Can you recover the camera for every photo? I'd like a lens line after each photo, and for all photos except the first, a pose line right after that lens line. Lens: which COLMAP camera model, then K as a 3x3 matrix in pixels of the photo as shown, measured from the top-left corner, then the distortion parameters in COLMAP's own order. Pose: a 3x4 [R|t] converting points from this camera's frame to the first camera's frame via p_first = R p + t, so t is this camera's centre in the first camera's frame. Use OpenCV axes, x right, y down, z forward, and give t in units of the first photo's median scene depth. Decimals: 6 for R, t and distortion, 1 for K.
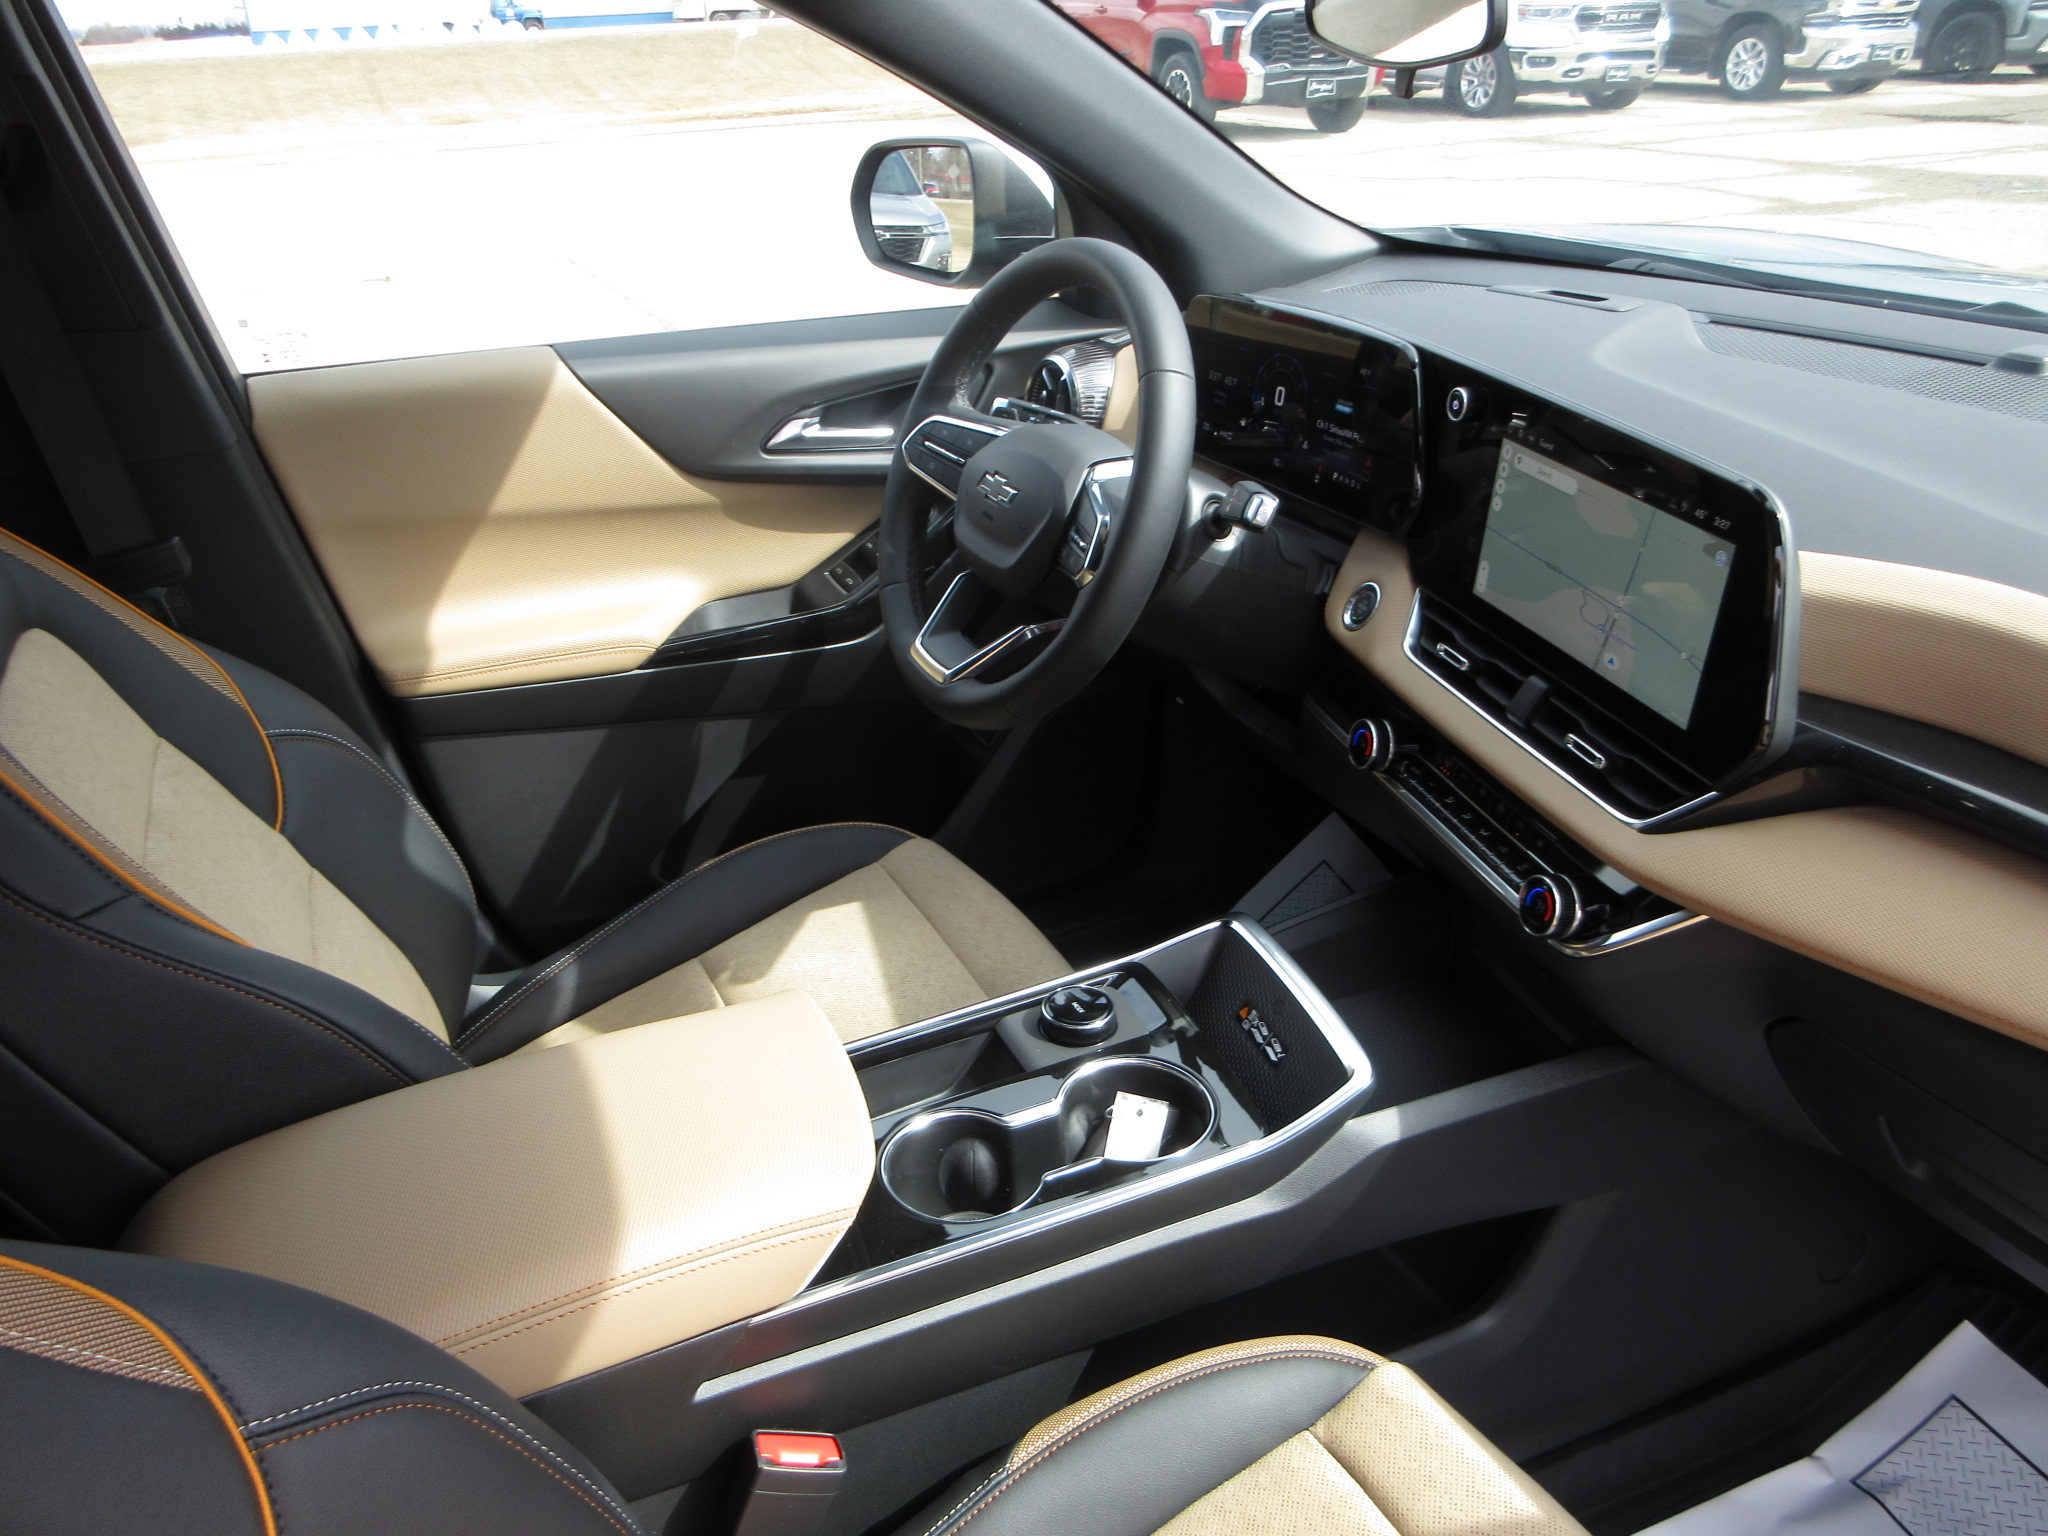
lens RADIAL K [[1546.0, 0, 1042.4], [0, 1546.0, 766.3], [0, 0, 1]] dist [-0.001201, -0.003658]
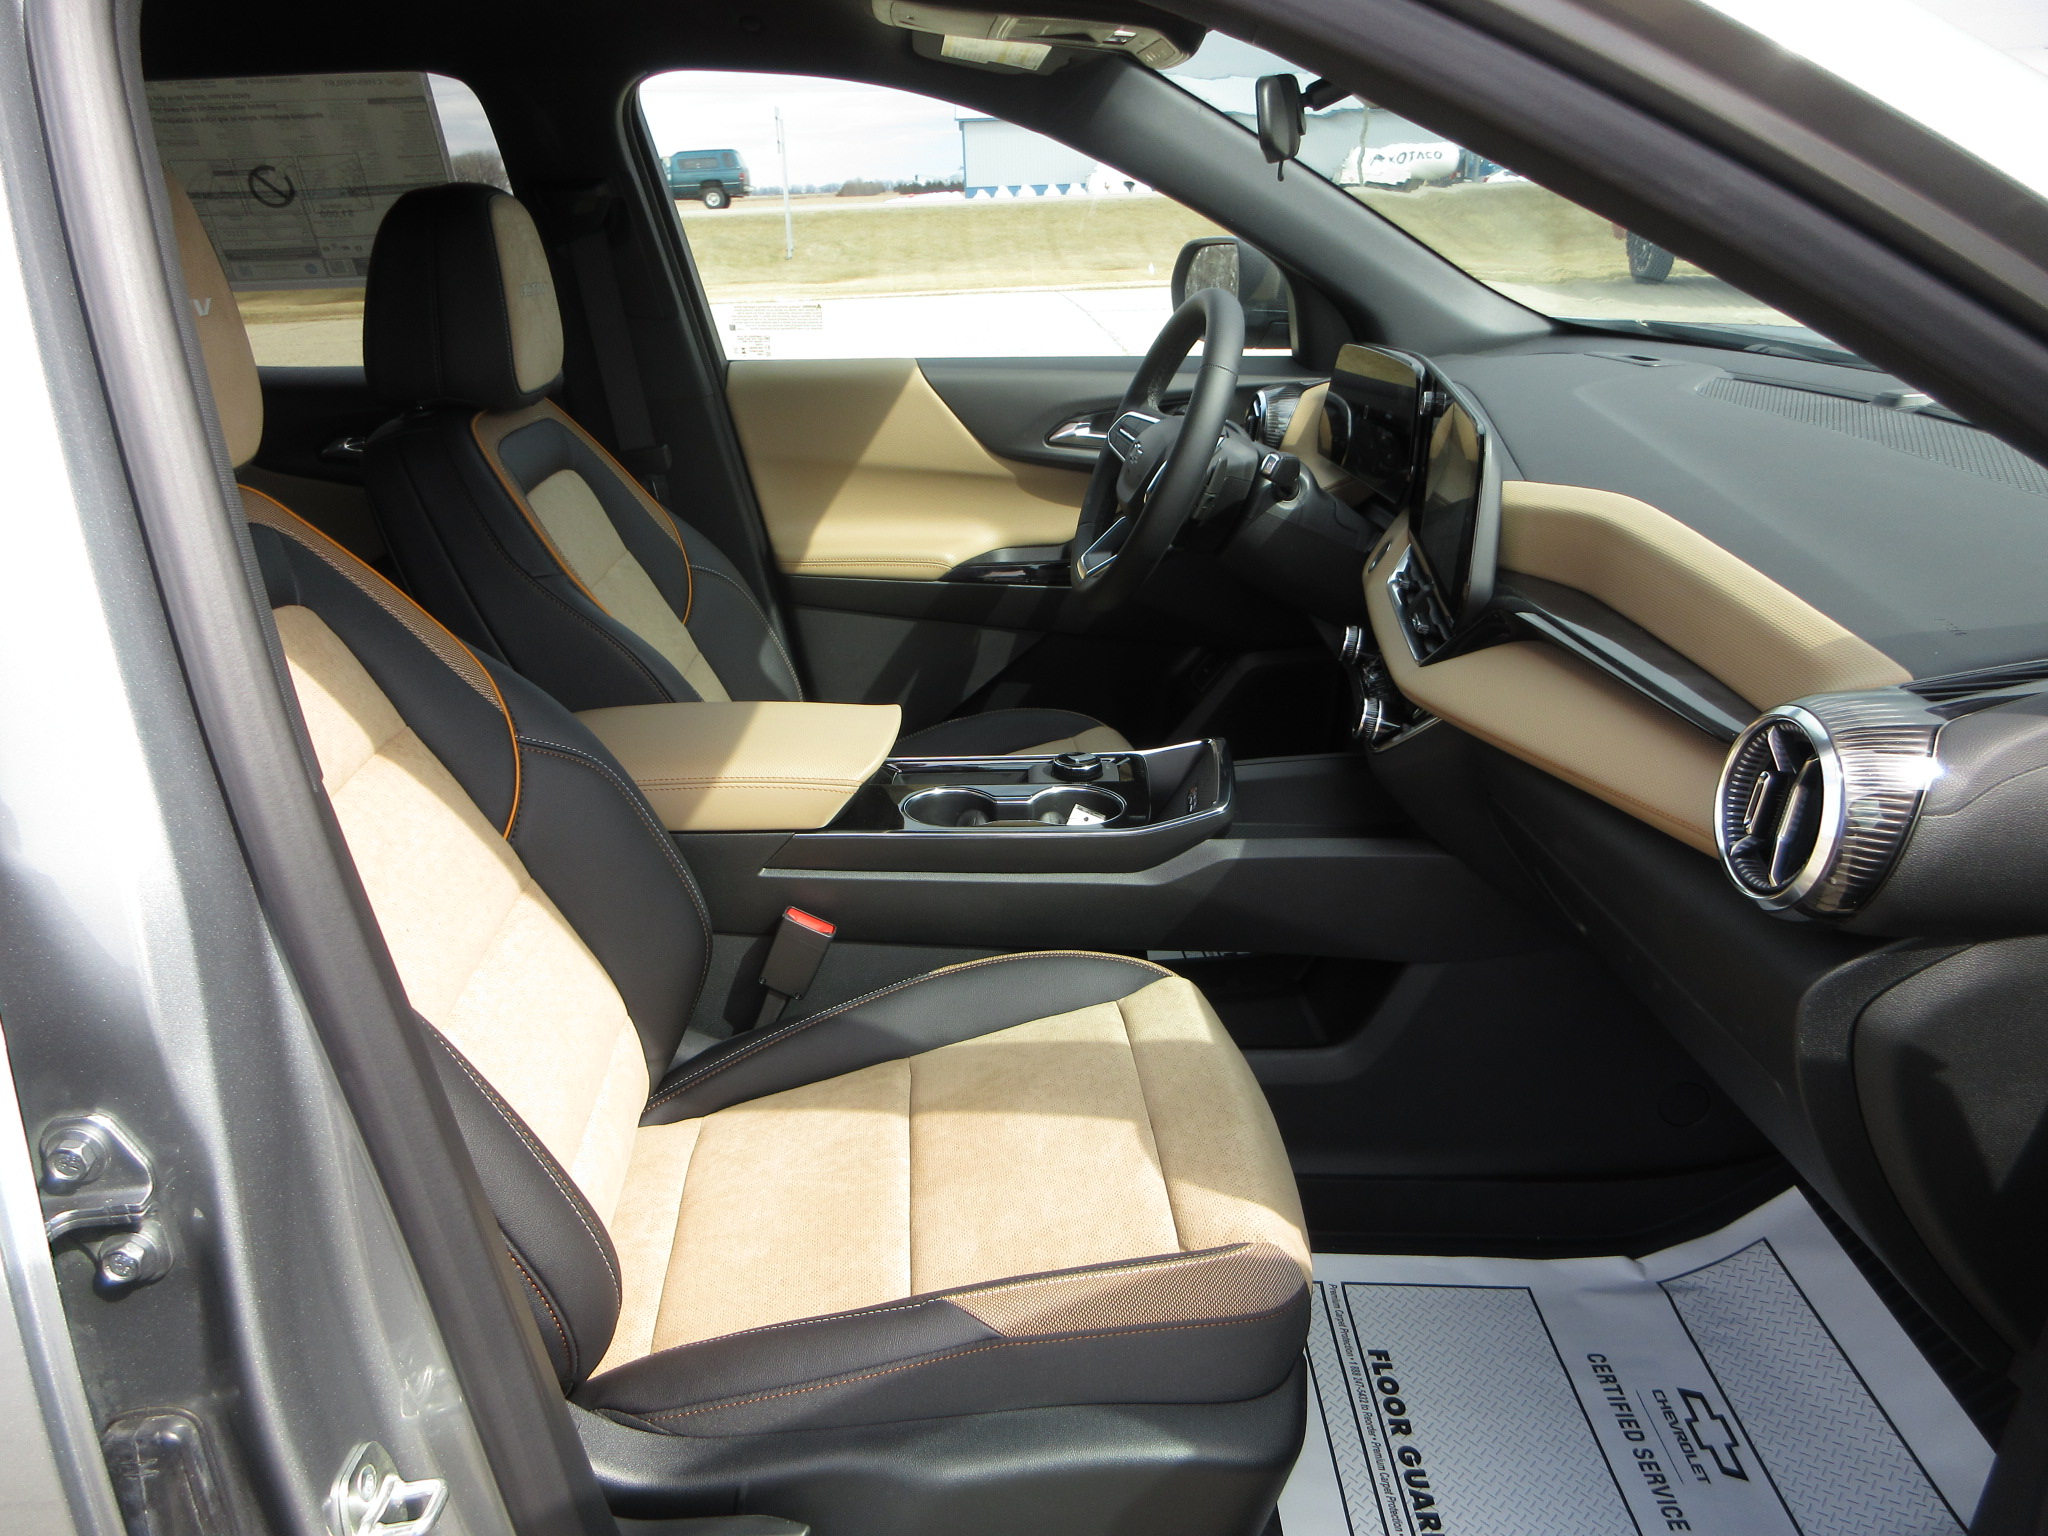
lens RADIAL K [[1546.0, 0, 1030.9], [0, 1546.0, 780.5], [0, 0, 1]] dist [-0.001201, -0.003658]
pose [[0.921080, 0.145281, -0.361254, 0.401128], [-0.173824, 0.983625, -0.047620, 0.190288], [0.348420, 0.106657, 0.931251, -0.334016]]
